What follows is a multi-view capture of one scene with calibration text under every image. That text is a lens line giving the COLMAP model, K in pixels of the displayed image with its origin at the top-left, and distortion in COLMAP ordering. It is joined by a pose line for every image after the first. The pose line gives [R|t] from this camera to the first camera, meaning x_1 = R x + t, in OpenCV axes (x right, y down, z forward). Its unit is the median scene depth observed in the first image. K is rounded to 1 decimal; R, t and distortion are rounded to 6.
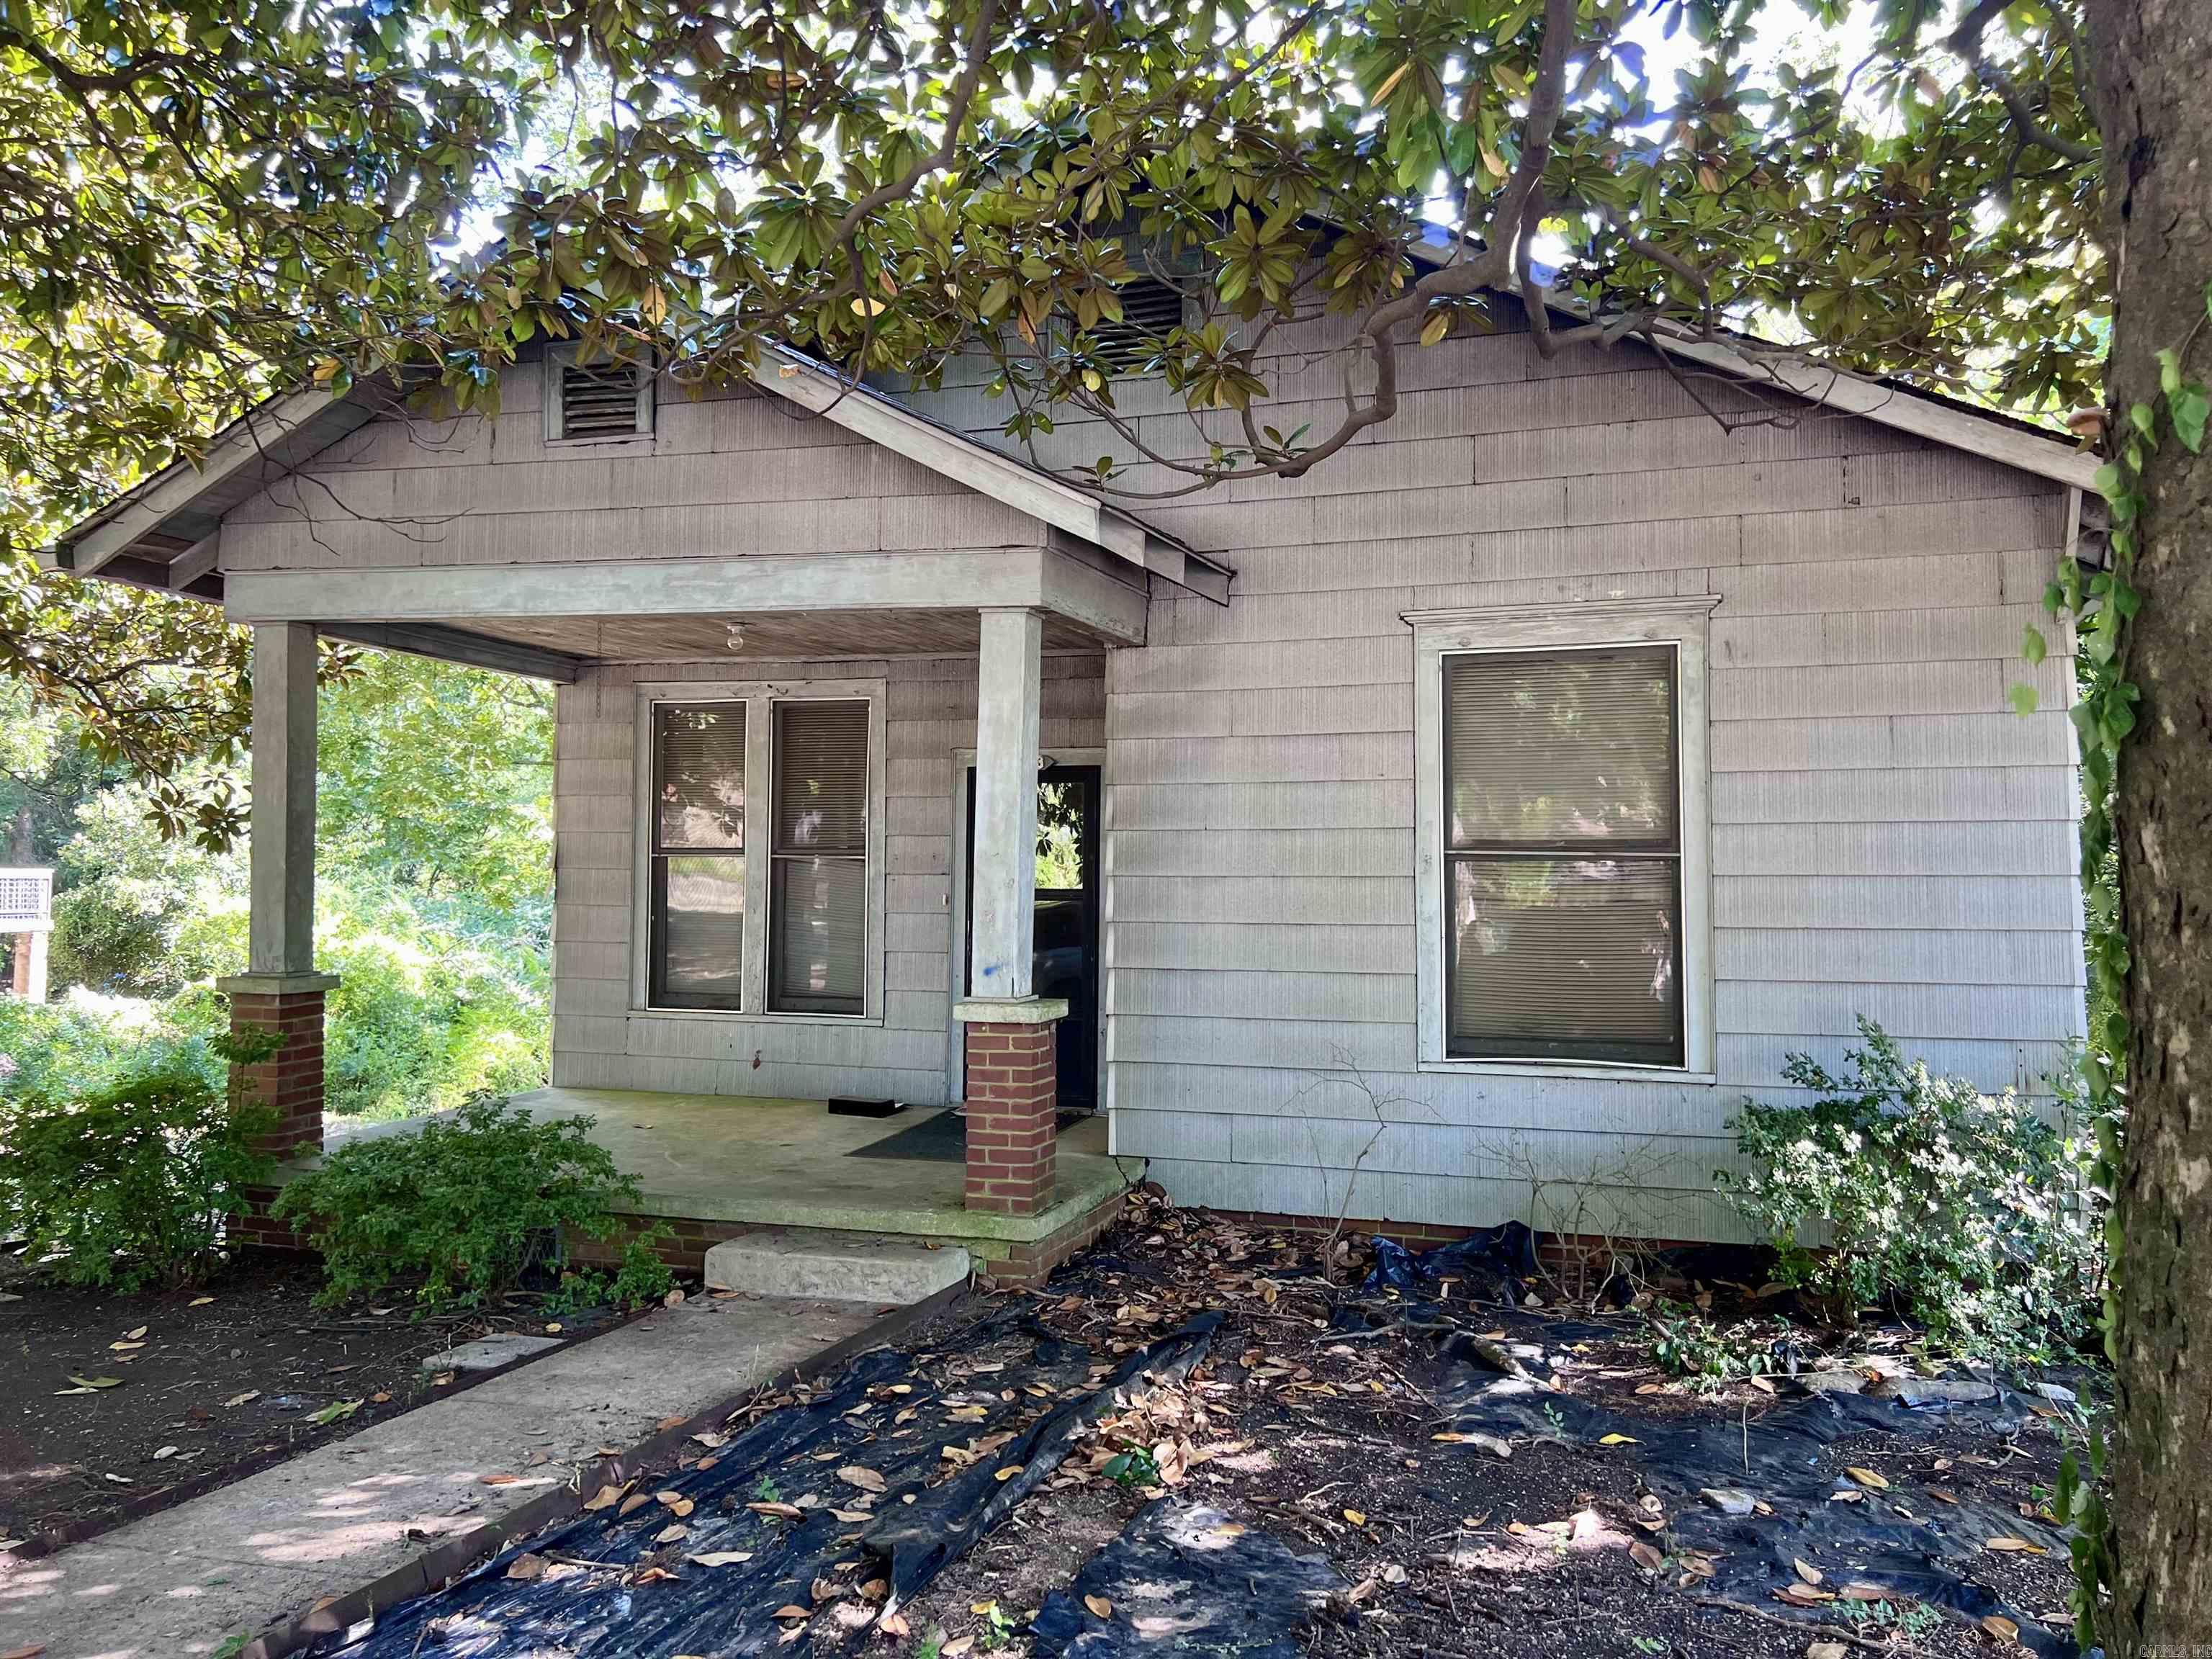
lens RADIAL K [[1608.9, 0, 1109.9], [0, 1608.9, 826.4], [0, 0, 1]] dist [0.012278, -0.003666]
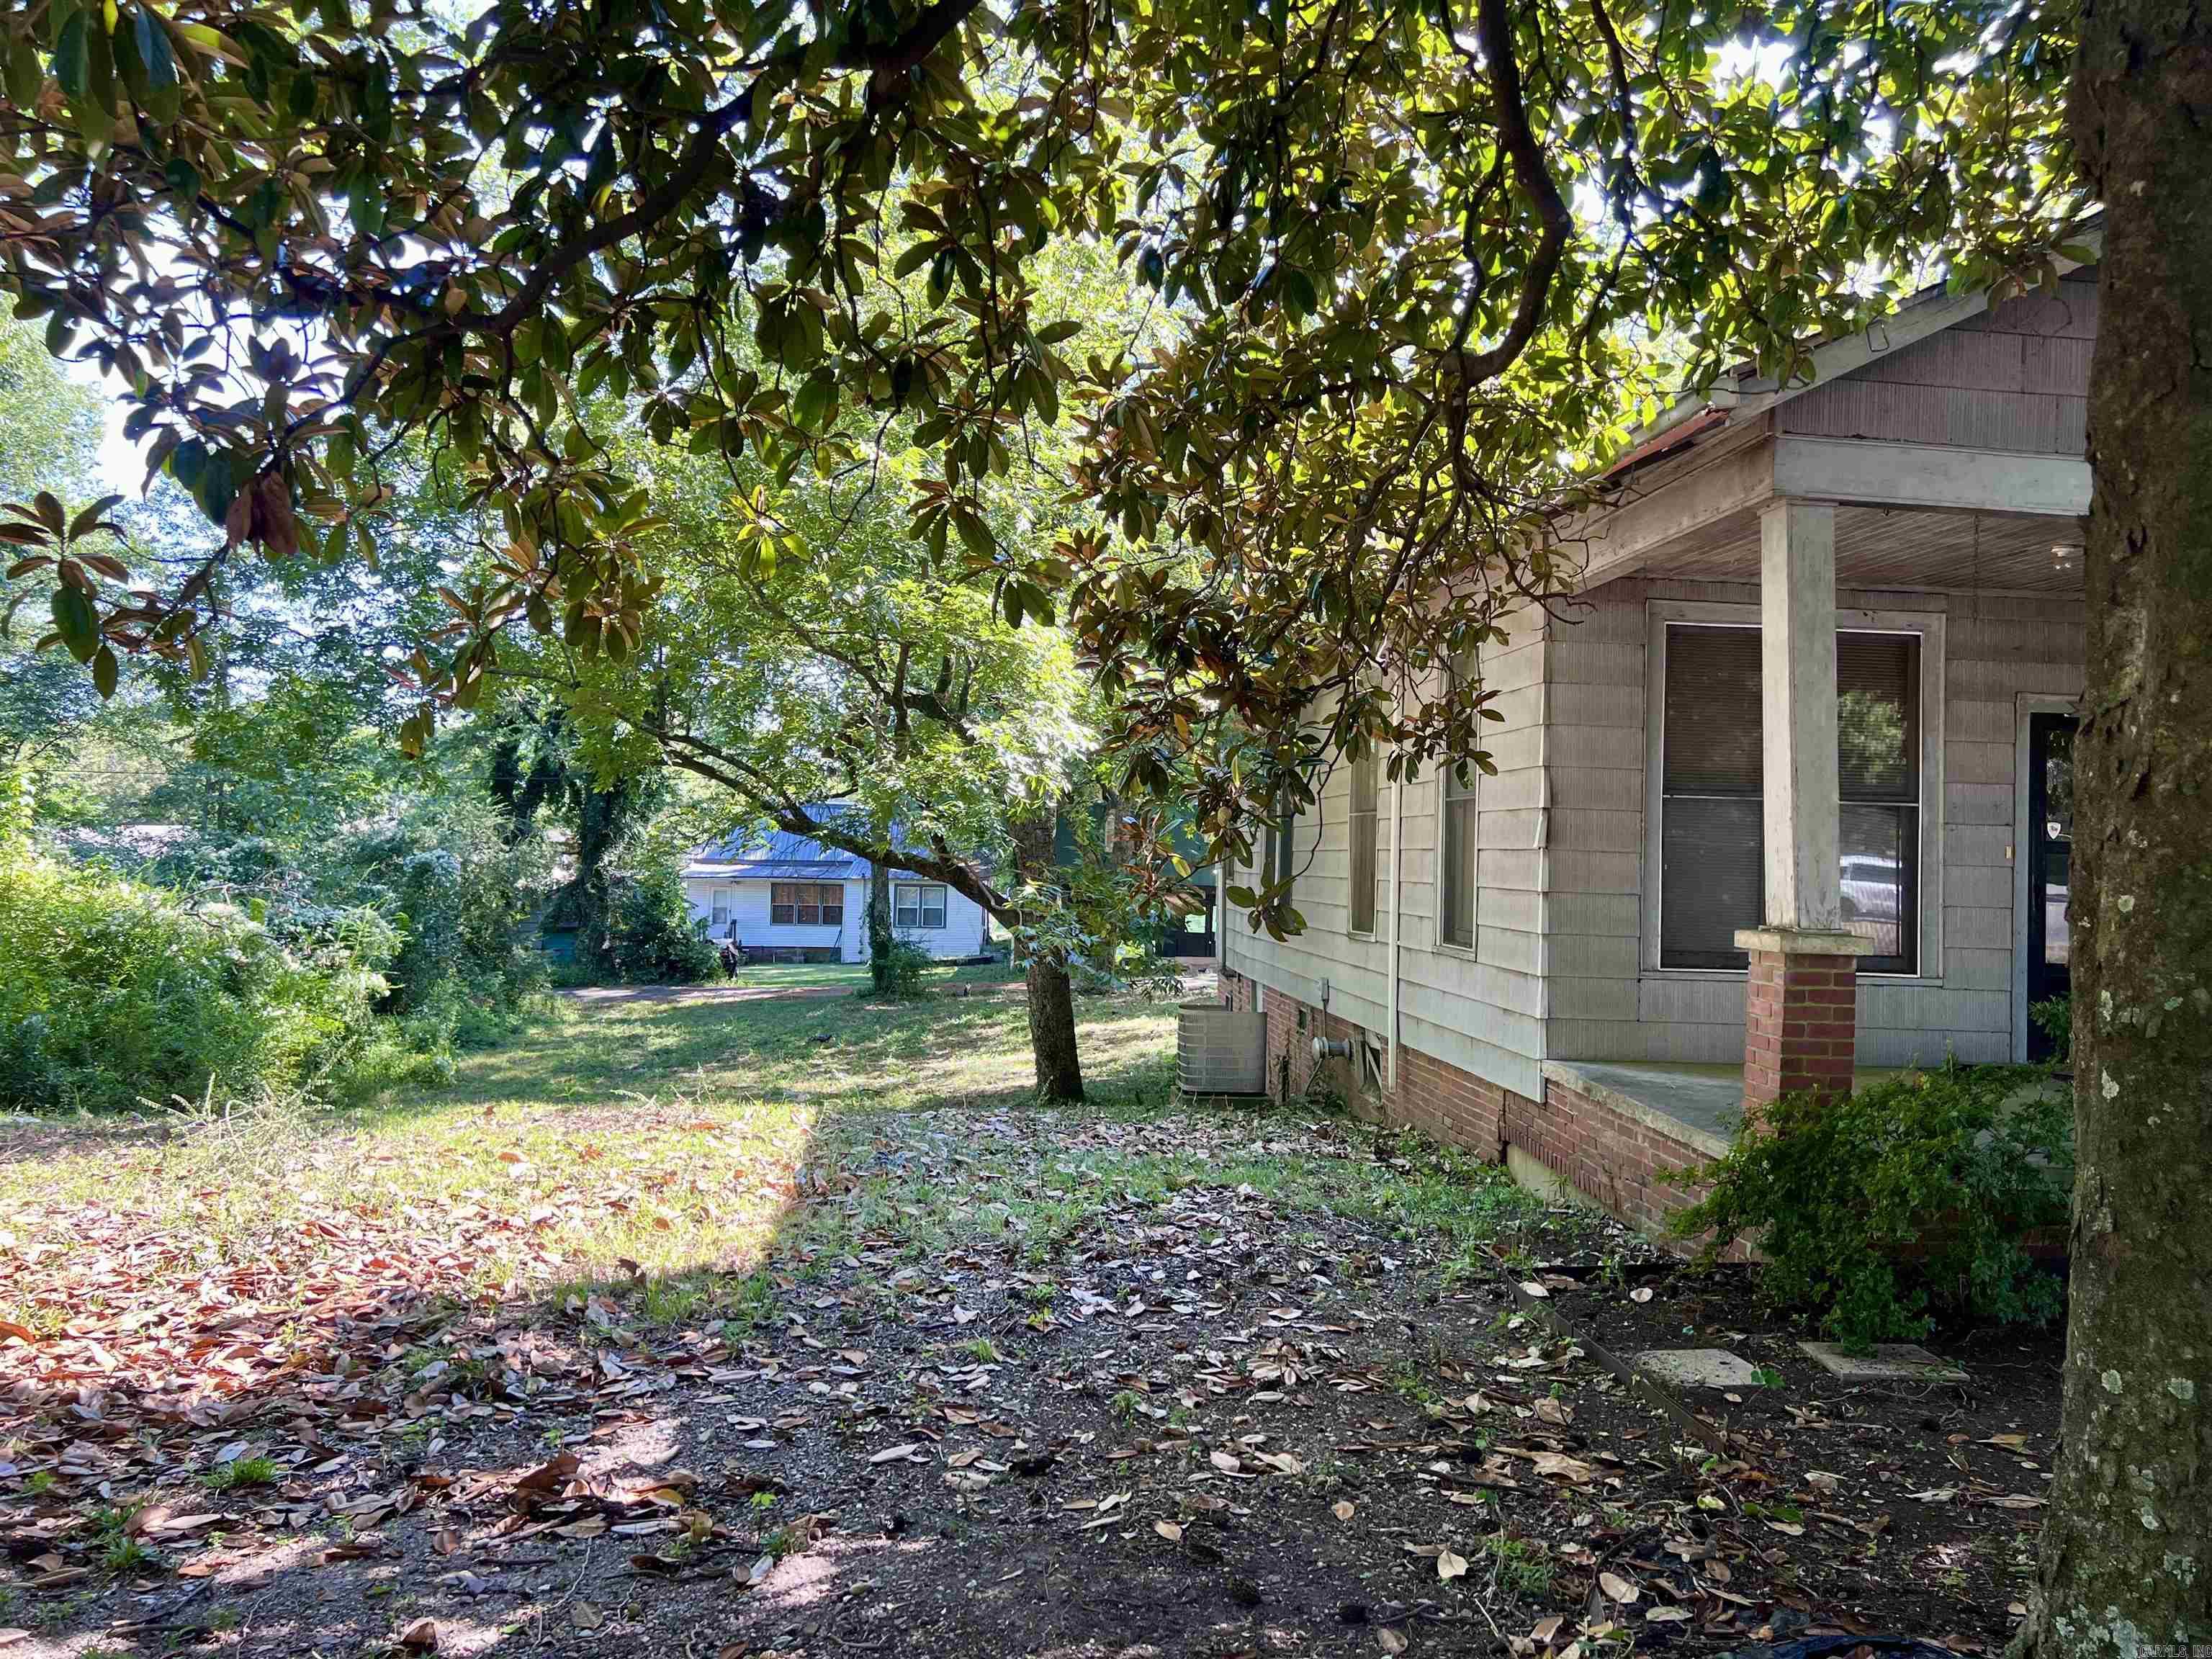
lens RADIAL K [[1608.9, 0, 1104.9], [0, 1608.9, 831.7], [0, 0, 1]] dist [0.012278, -0.003666]
pose [[0.940627, 0.017974, 0.338966, -1.189413], [-0.030691, 0.999010, 0.032195, 0.024656], [-0.338052, -0.040687, 0.940247, 0.368171]]
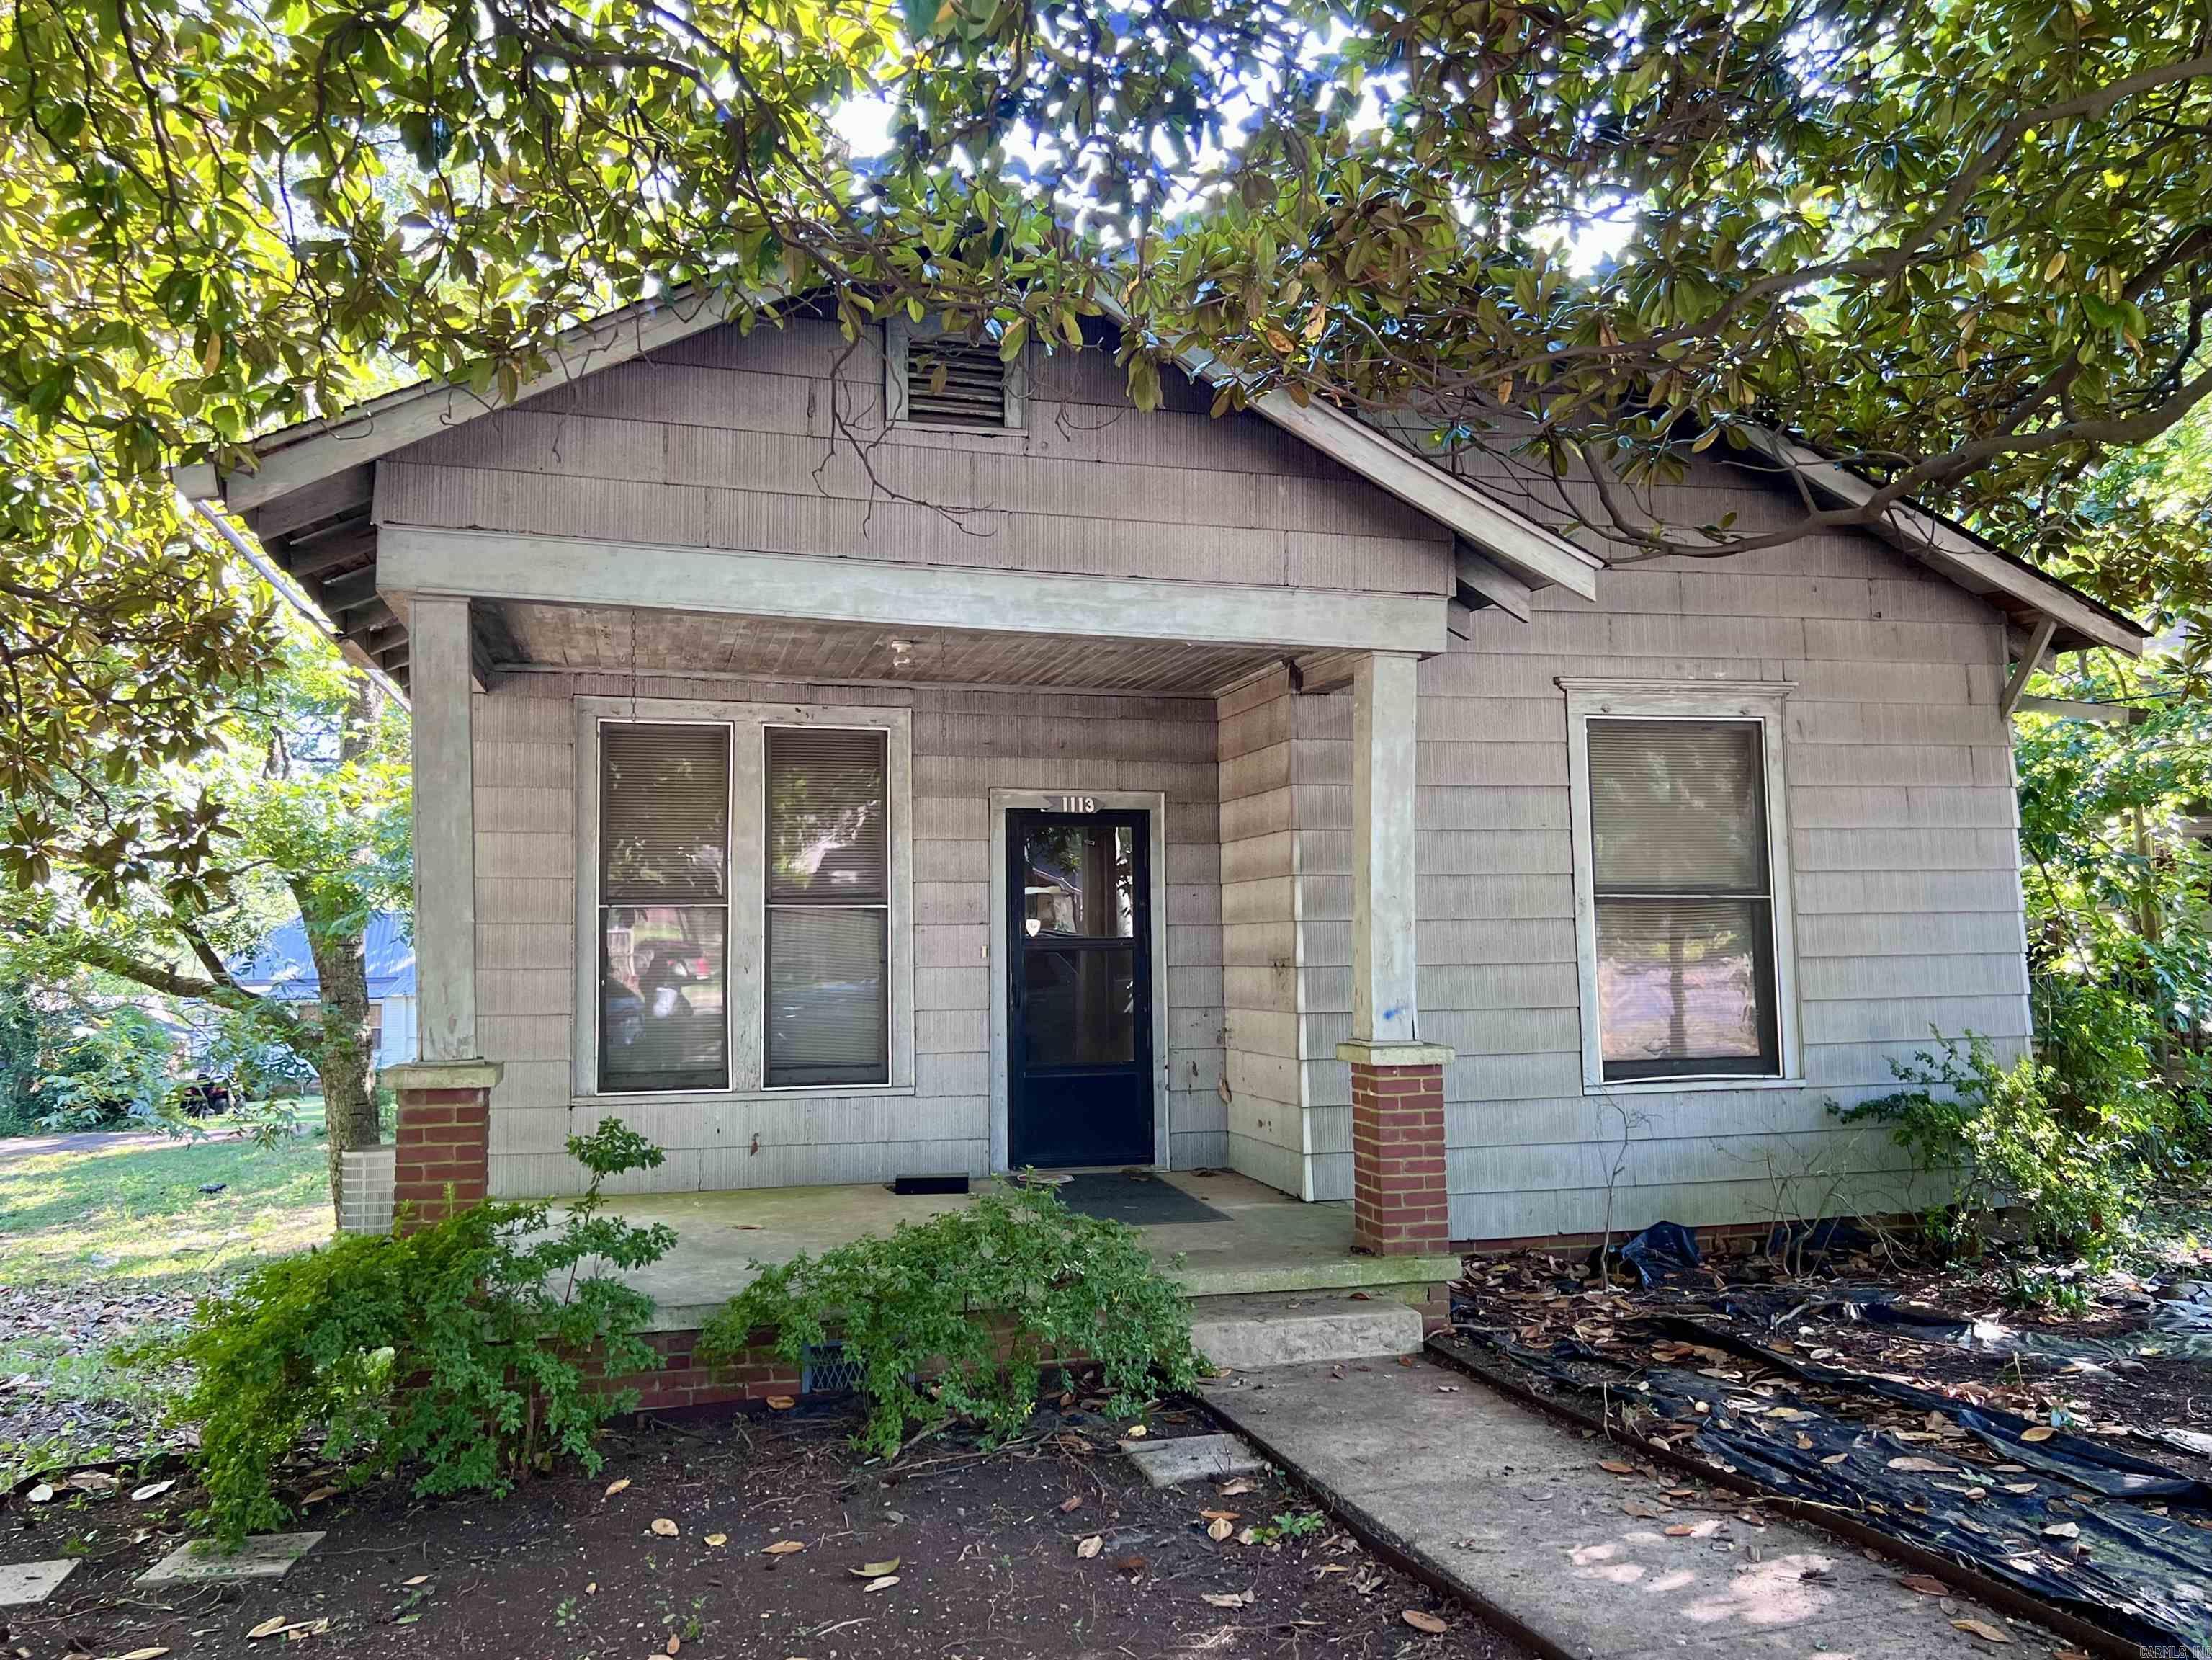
lens RADIAL K [[1716.4, 0, 1106.5], [0, 1716.4, 837.9], [0, 0, 1]] dist [0.027384, 0.004847]
pose [[0.854425, 0.013565, 0.519397, -0.712079], [-0.001208, 0.999708, -0.024122, 0.005212], [-0.519573, 0.019982, 0.854192, 0.159017]]
